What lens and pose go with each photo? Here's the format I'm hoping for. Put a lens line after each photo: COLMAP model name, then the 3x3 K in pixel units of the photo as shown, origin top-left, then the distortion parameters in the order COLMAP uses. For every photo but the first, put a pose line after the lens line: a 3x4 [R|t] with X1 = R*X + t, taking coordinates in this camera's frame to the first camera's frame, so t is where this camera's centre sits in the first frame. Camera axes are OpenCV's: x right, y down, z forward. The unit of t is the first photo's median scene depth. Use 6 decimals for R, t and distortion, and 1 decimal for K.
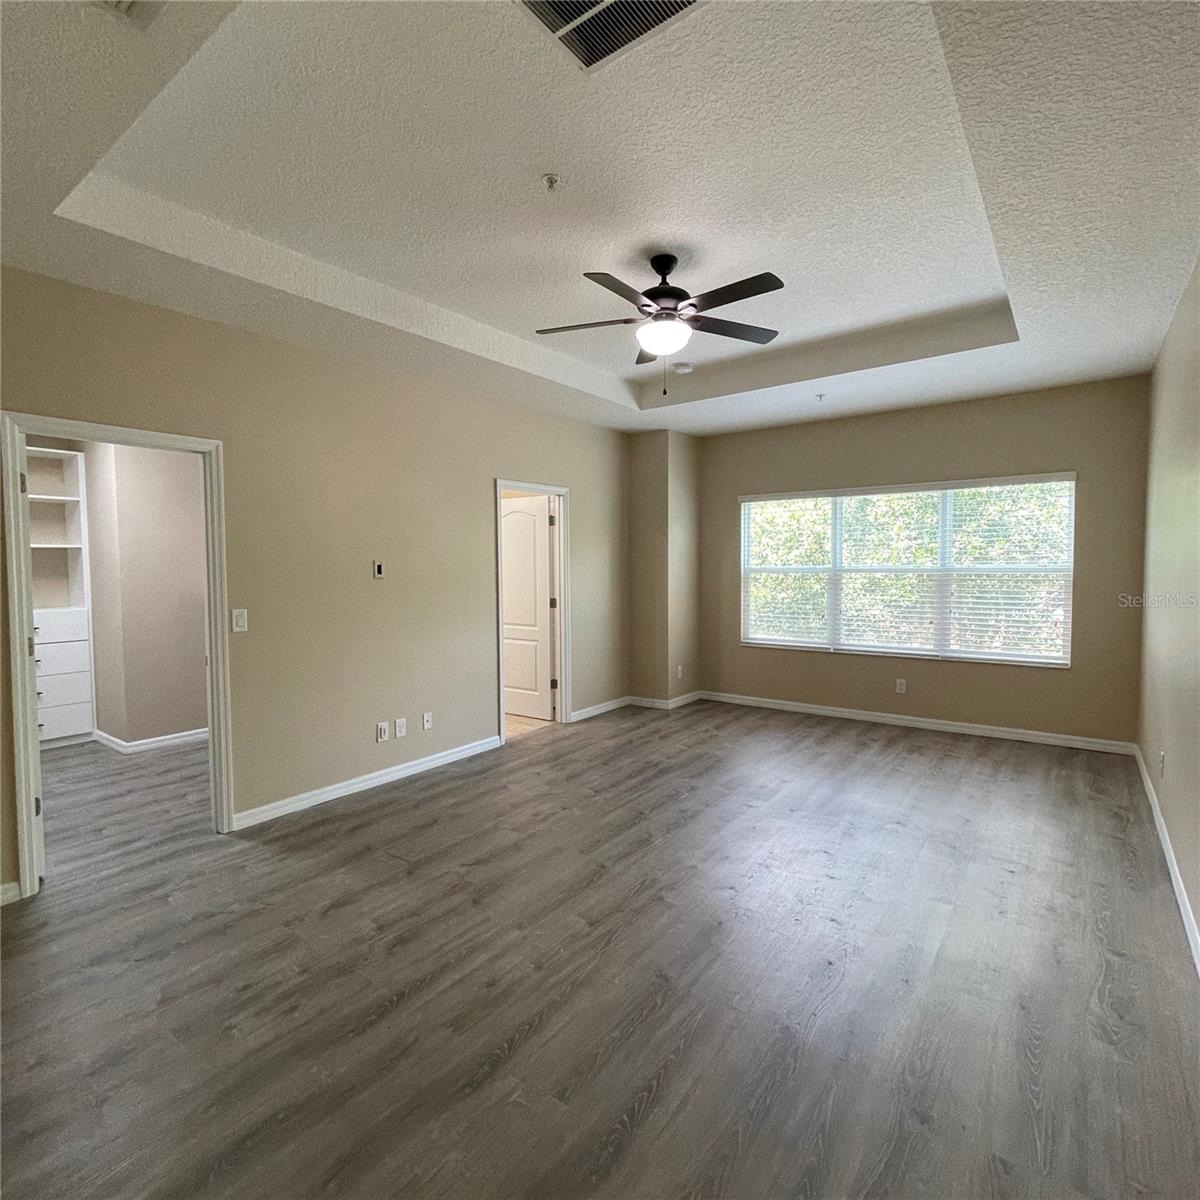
lens RADIAL K [[643.8, 0, 592.8], [0, 643.8, 595.9], [0, 0, 1]] dist [-0.000550, -0.000428]
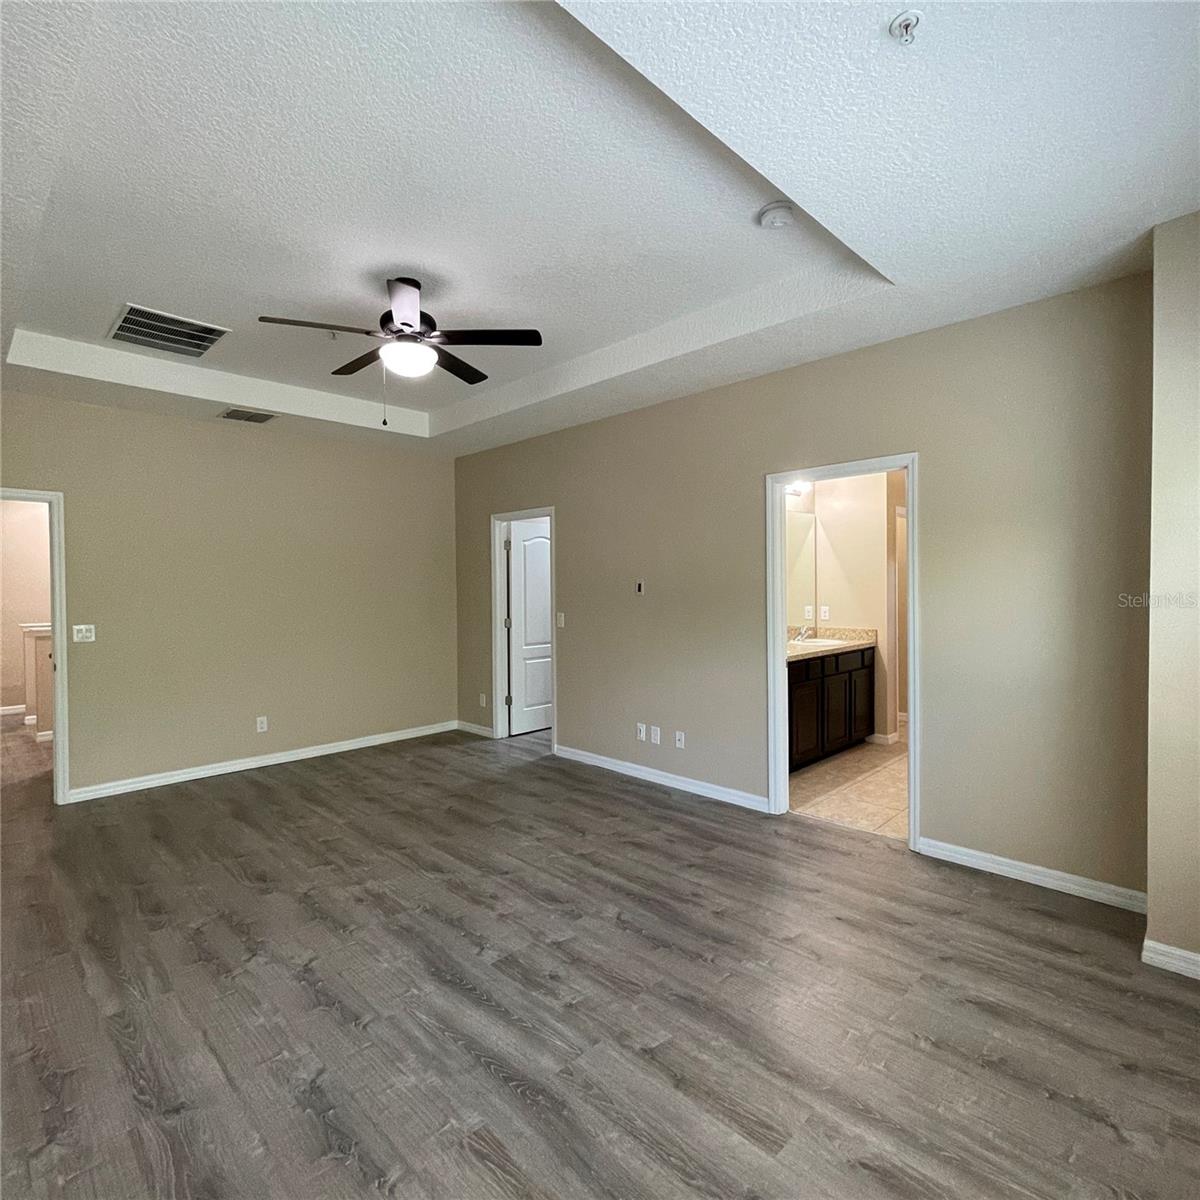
lens RADIAL K [[643.8, 0, 592.7], [0, 643.8, 596.8], [0, 0, 1]] dist [-0.000550, -0.000428]
pose [[-0.135416, 0.030775, -0.990311, 0.812003], [-0.037530, 0.998641, 0.036166, -0.064044], [0.990078, 0.042063, -0.134077, 1.087643]]
